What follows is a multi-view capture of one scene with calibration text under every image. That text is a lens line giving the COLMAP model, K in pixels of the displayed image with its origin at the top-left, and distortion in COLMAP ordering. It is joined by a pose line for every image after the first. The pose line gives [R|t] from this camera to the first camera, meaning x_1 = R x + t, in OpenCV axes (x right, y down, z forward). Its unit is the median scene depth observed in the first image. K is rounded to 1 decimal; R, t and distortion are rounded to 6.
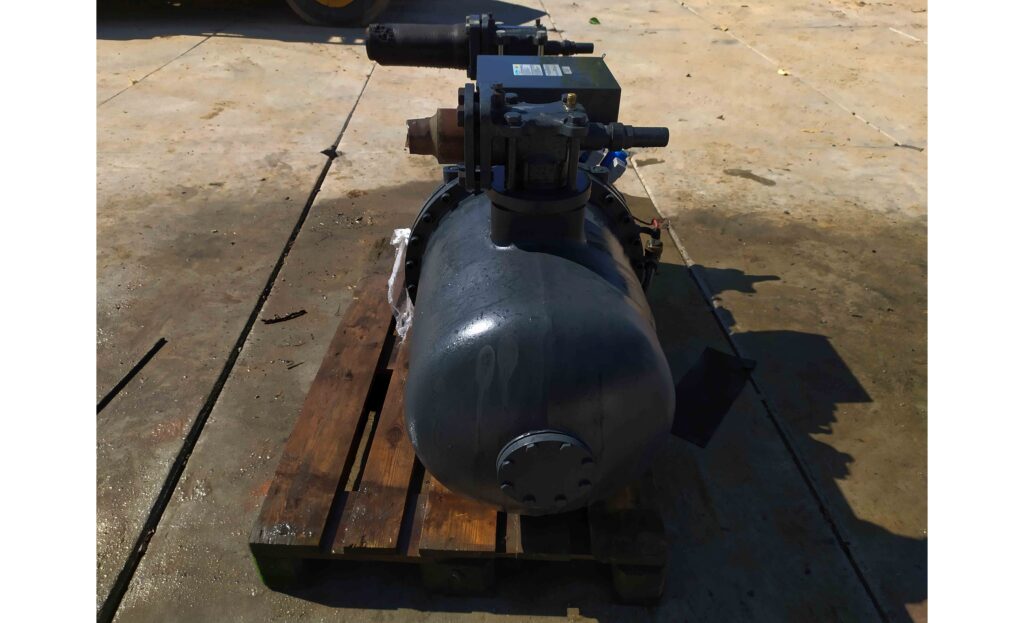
lens RADIAL K [[623.2, 0, 506.3], [0, 623.2, 310.5], [0, 0, 1]] dist [0.021411, -0.006807]
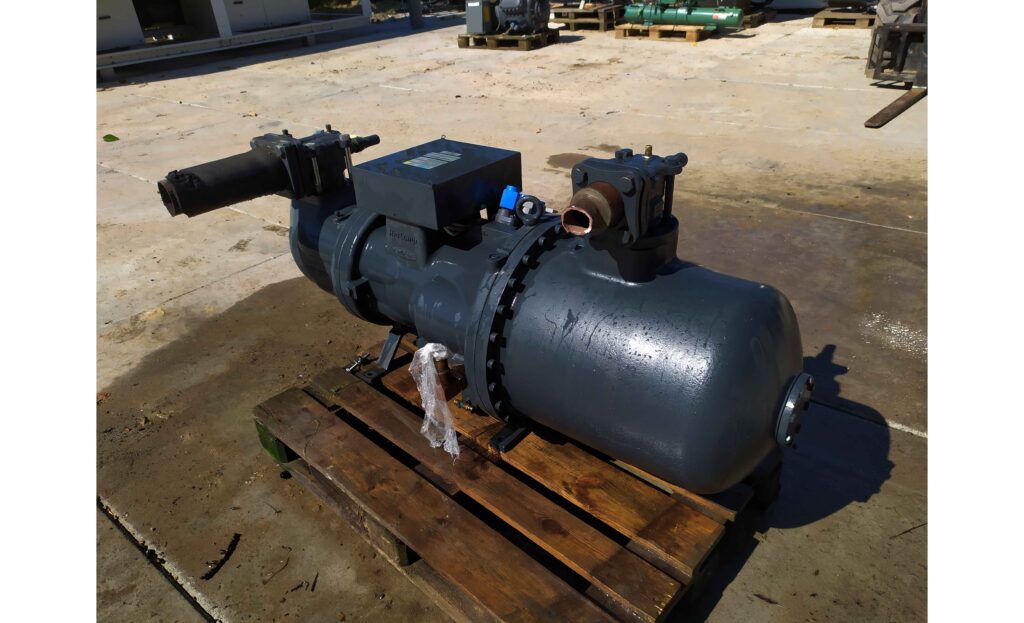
lens RADIAL K [[623.2, 0, 510.6], [0, 623.2, 310.4], [0, 0, 1]] dist [0.021411, -0.006807]
pose [[0.648917, -0.414167, 0.638257, -0.512767], [0.480497, 0.873495, 0.078292, -0.147365], [-0.589940, 0.255876, 0.765832, 0.149602]]
